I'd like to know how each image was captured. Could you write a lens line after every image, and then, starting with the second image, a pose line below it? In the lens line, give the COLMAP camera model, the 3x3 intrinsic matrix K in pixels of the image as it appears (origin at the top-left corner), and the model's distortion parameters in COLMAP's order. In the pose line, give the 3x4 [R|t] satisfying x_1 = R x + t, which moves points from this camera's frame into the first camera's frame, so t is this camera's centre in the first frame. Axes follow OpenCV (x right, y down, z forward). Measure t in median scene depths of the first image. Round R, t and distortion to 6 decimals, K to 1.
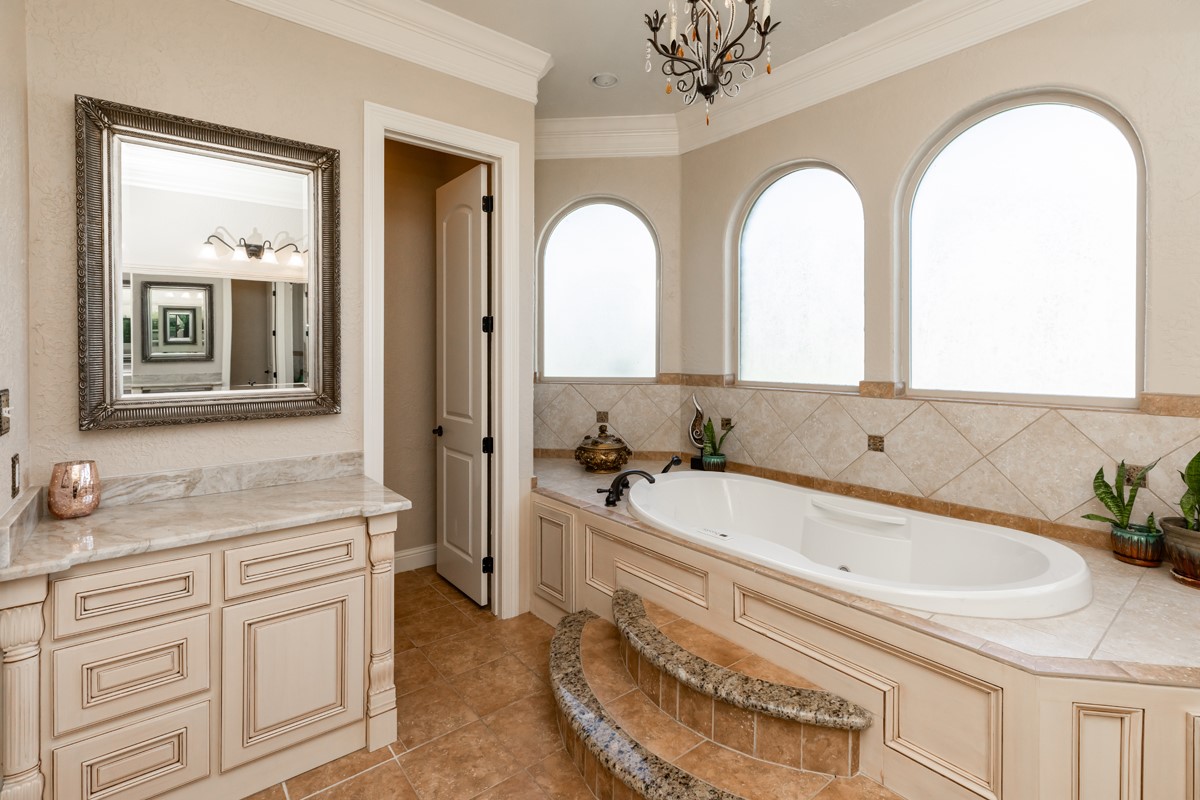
lens RADIAL K [[548.6, 0, 575.3], [0, 548.6, 359.3], [0, 0, 1]] dist [0.004609, 0.000408]
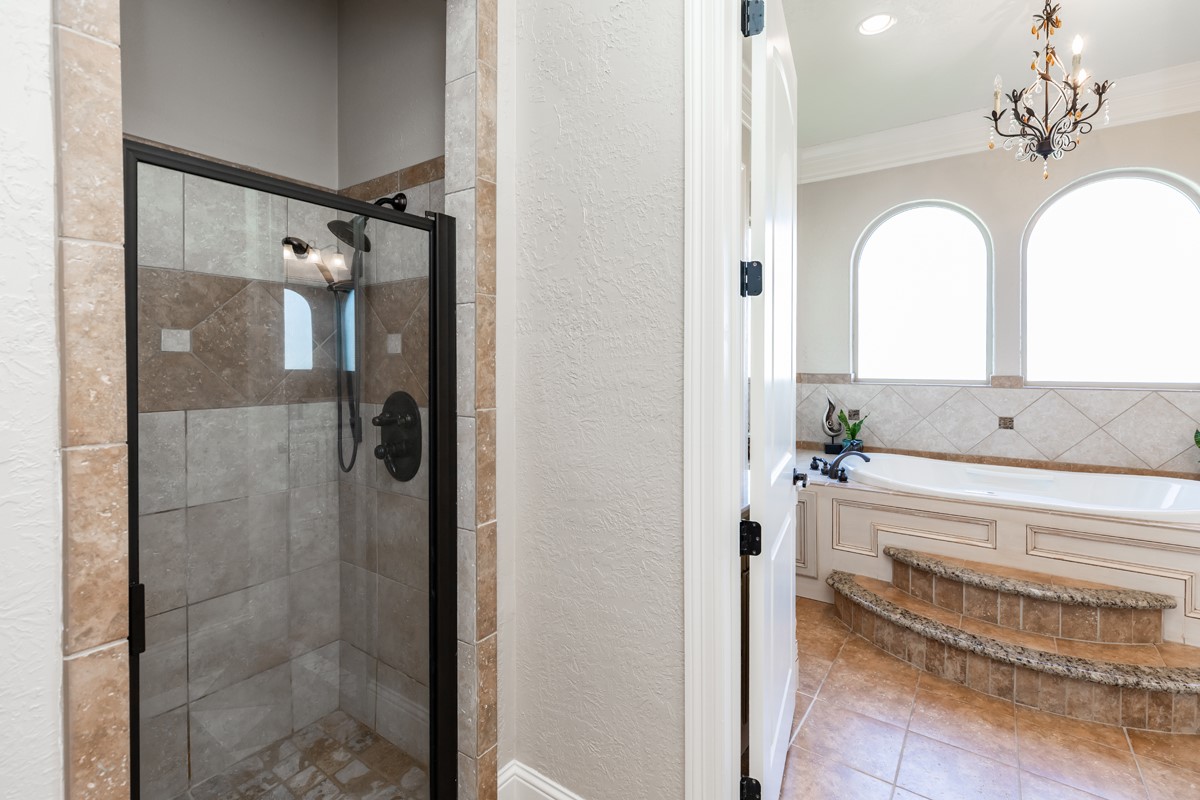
lens RADIAL K [[548.6, 0, 596.9], [0, 548.6, 367.5], [0, 0, 1]] dist [0.004609, 0.000408]
pose [[0.960809, -0.001535, 0.277209, -0.796781], [0.002142, 0.999996, -0.001889, 0.022250], [-0.277205, 0.002409, 0.960808, 0.011756]]
